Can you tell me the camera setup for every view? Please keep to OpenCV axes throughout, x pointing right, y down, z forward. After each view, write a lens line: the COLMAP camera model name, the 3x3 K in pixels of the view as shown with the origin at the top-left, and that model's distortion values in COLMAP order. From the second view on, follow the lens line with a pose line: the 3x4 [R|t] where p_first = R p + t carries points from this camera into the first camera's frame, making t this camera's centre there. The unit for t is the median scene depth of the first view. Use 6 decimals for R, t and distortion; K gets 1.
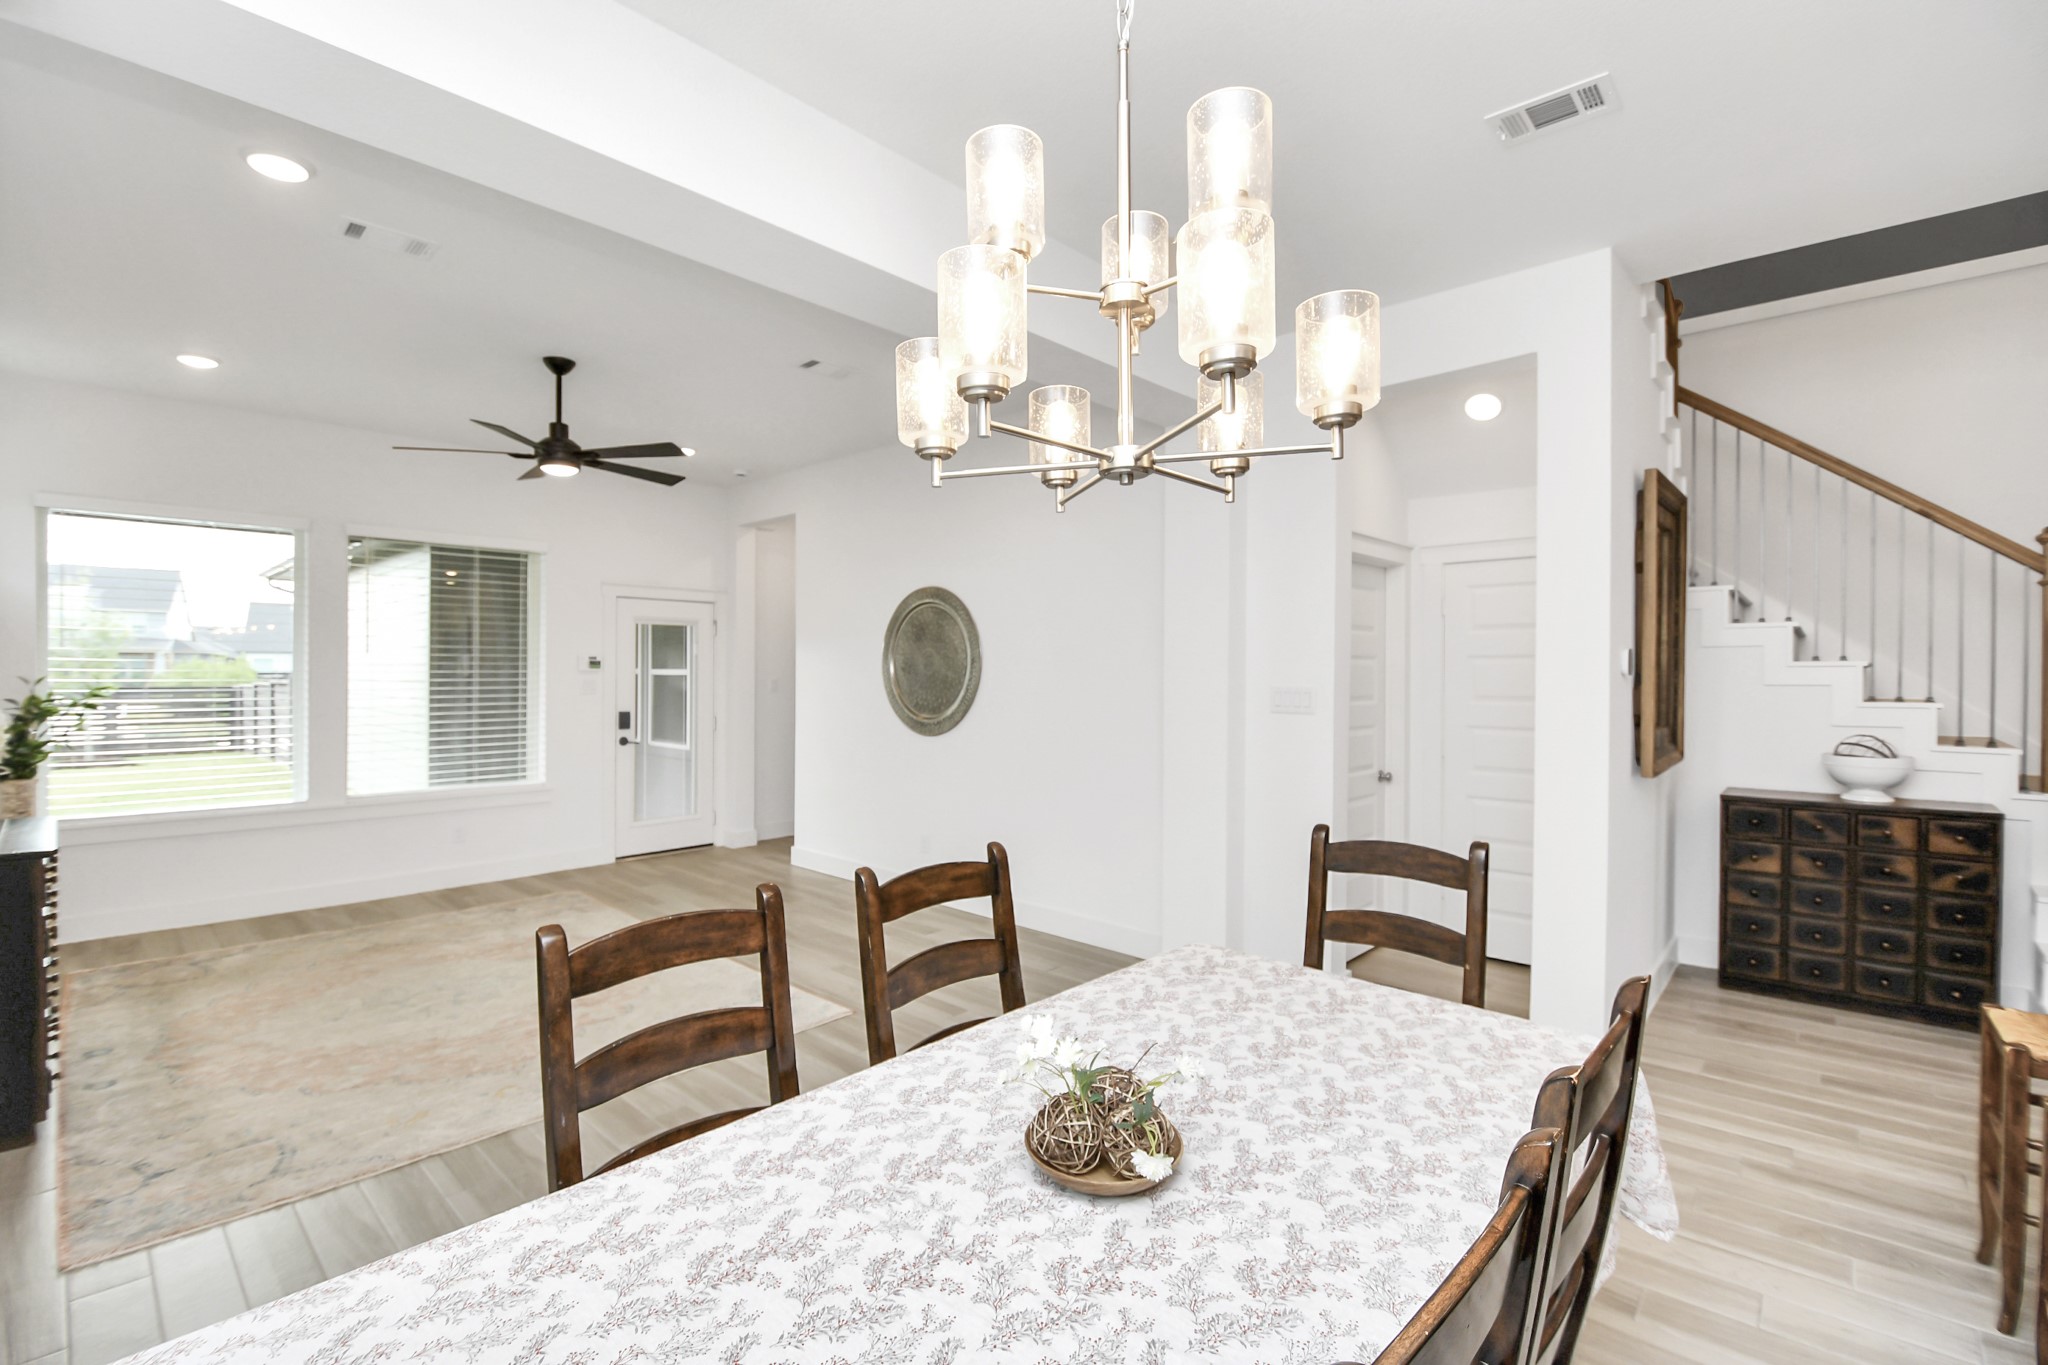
lens RADIAL K [[887.9, 0, 1018.7], [0, 887.9, 672.4], [0, 0, 1]] dist [0.012734, -0.024638]
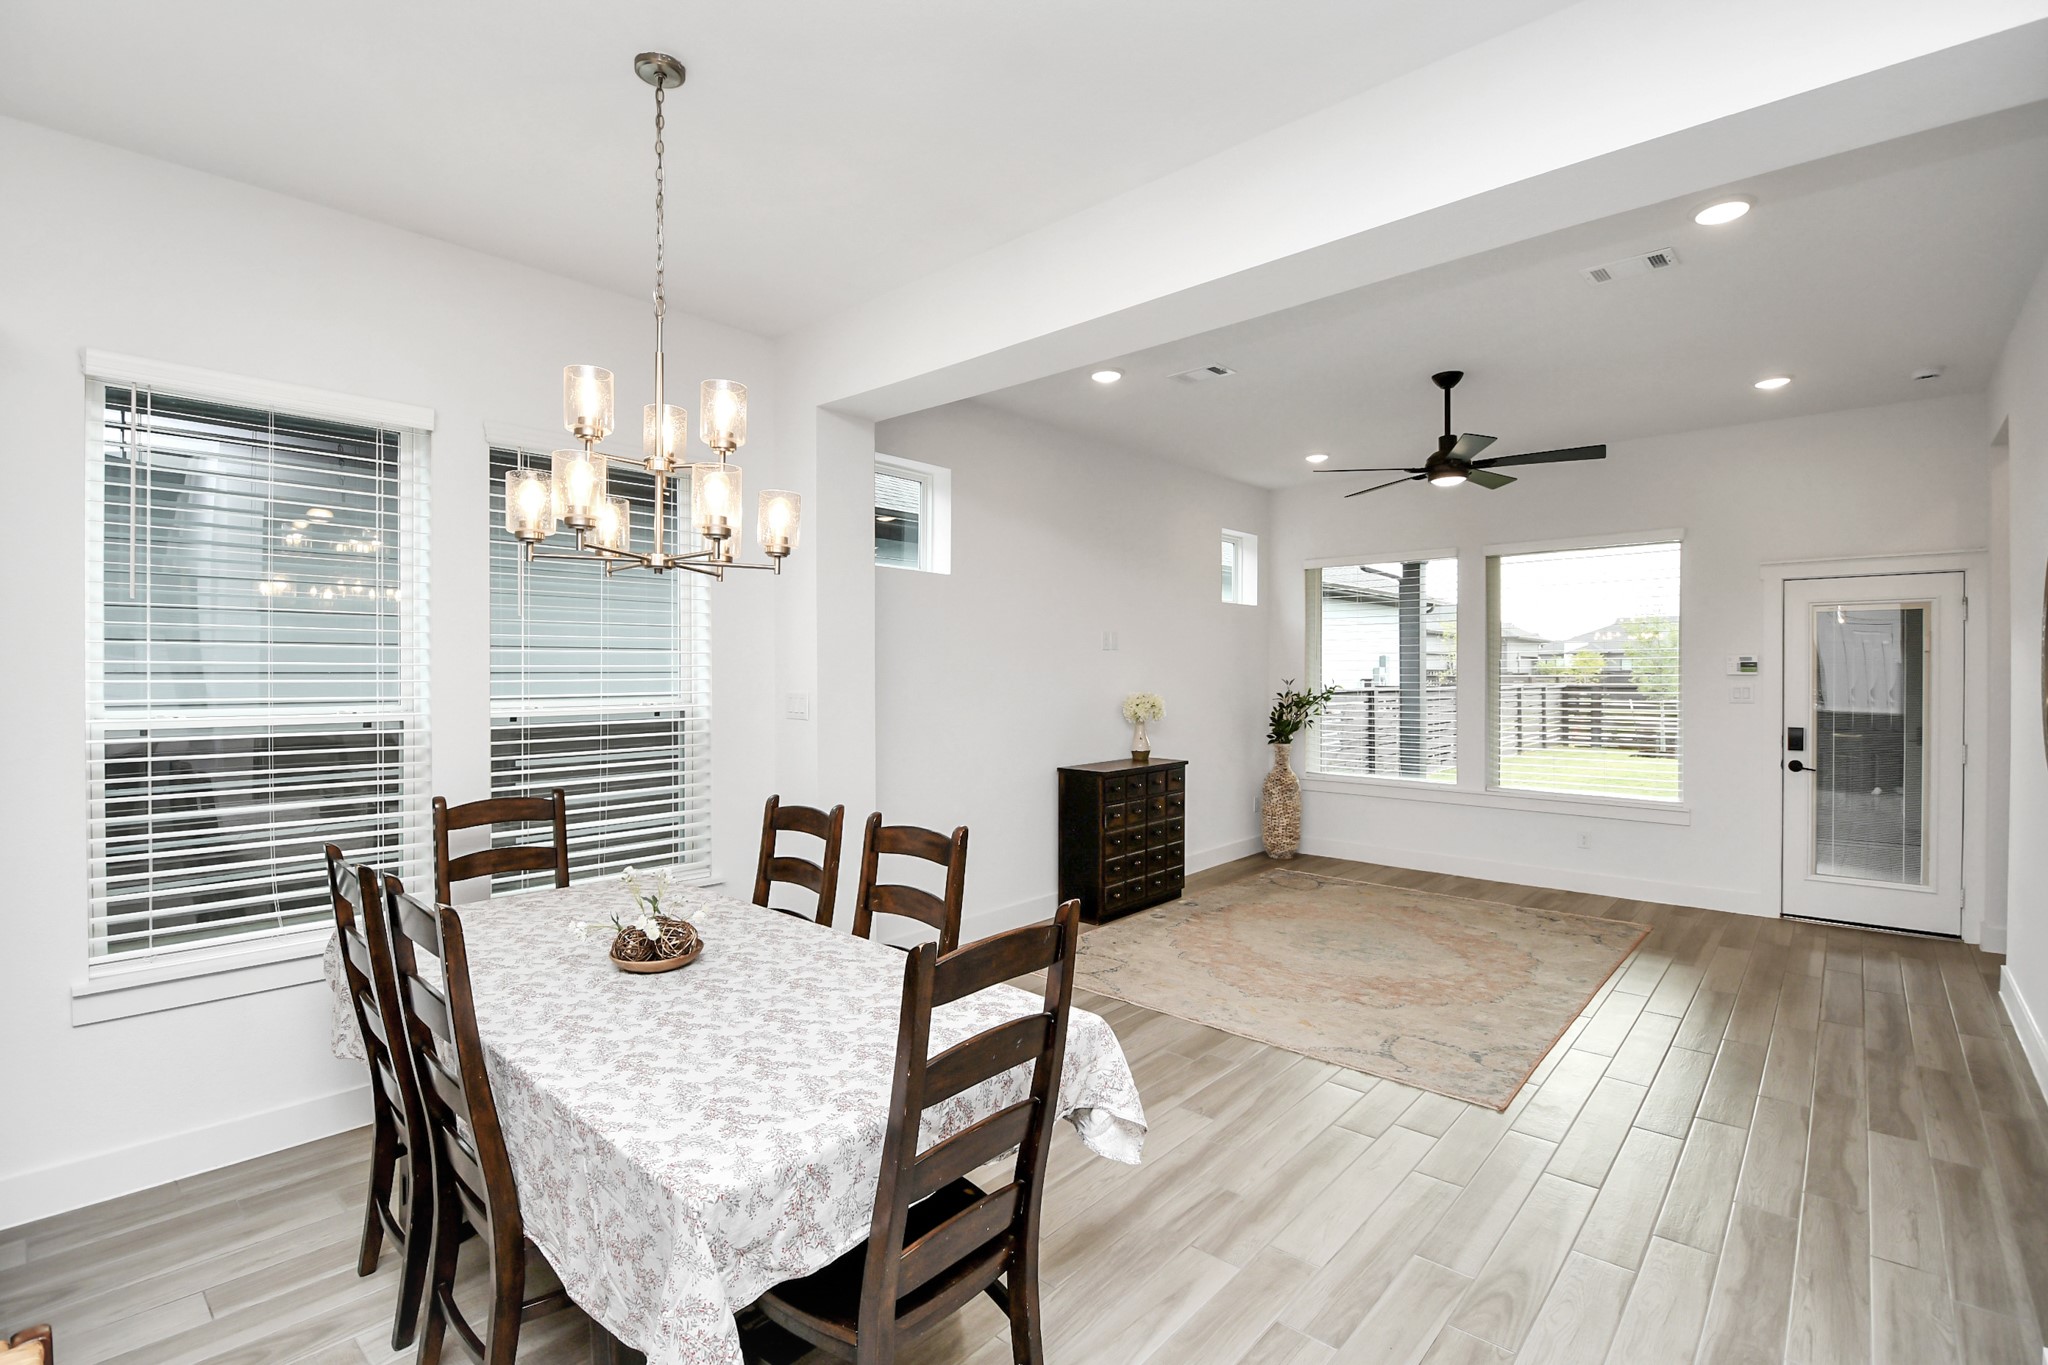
lens RADIAL K [[956.4, 0, 1034.5], [0, 956.4, 682.7], [0, 0, 1]] dist [-0.005421, -0.000941]
pose [[0.011769, 0.009546, -0.999885, 0.623869], [-0.000048, 0.999954, 0.009546, -0.005141], [0.999931, -0.000064, 0.011769, 0.542625]]
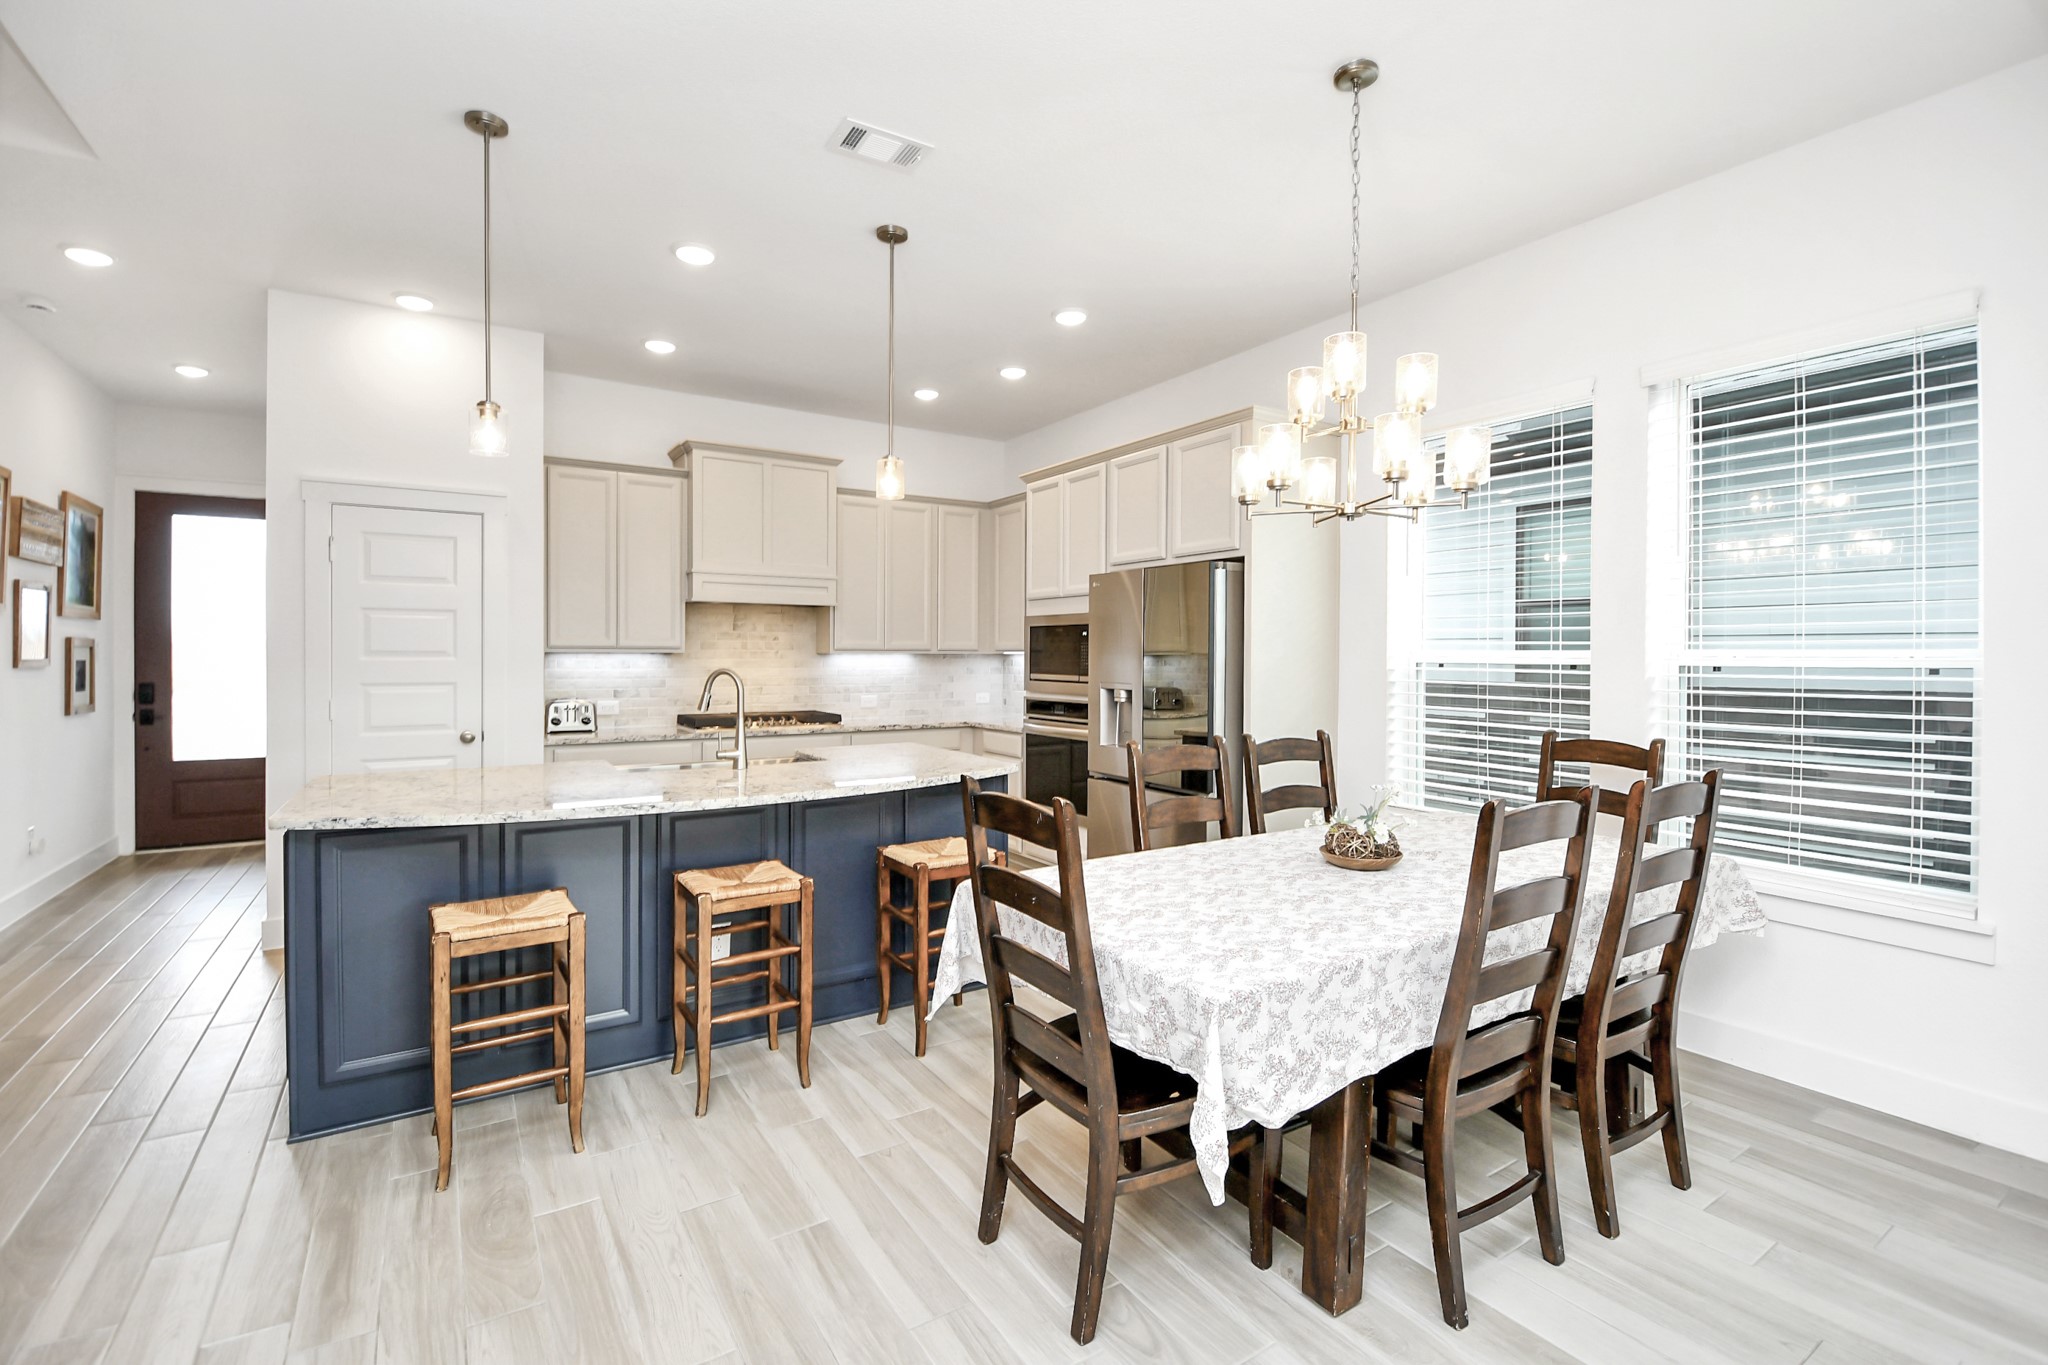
lens RADIAL K [[899.3, 0, 1016.5], [0, 899.3, 659.1], [0, 0, 1]] dist [0.016082, -0.024783]
pose [[-0.960297, -0.008889, 0.278837, 0.099652], [-0.006677, 0.999938, 0.008881, 0.026624], [-0.278899, 0.006667, -0.960297, 0.980057]]
